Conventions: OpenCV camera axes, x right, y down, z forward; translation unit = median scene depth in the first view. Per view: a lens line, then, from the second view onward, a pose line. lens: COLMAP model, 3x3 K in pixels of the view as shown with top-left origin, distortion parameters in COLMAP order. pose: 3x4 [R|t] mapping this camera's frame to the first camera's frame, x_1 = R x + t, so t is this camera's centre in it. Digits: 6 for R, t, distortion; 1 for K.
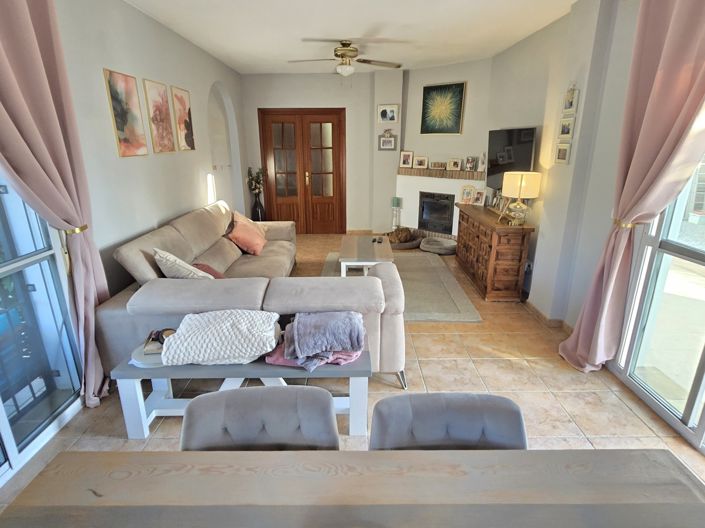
lens RADIAL K [[378.8, 0, 354.6], [0, 378.8, 263.2], [0, 0, 1]] dist [0.001475, -0.001209]
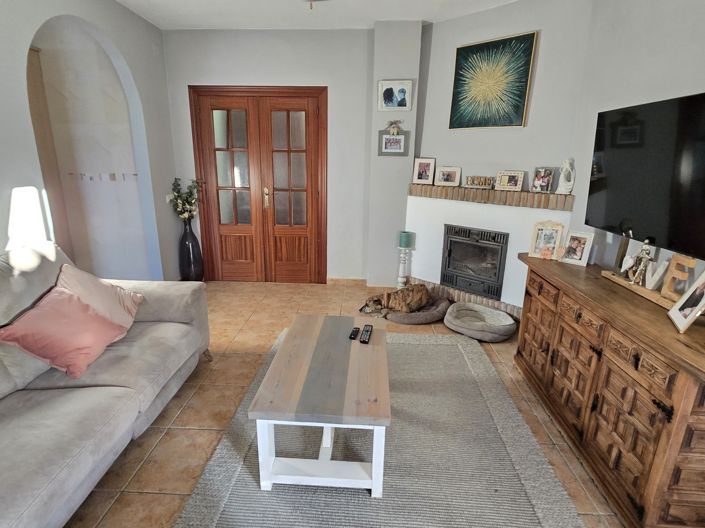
lens RADIAL K [[378.8, 0, 349.7], [0, 378.8, 264.1], [0, 0, 1]] dist [0.001475, -0.001209]
pose [[0.998707, 0.031782, -0.039682, 0.048104], [-0.033327, 0.998687, -0.038899, -0.099518], [0.038394, 0.040171, 0.998455, 0.405640]]
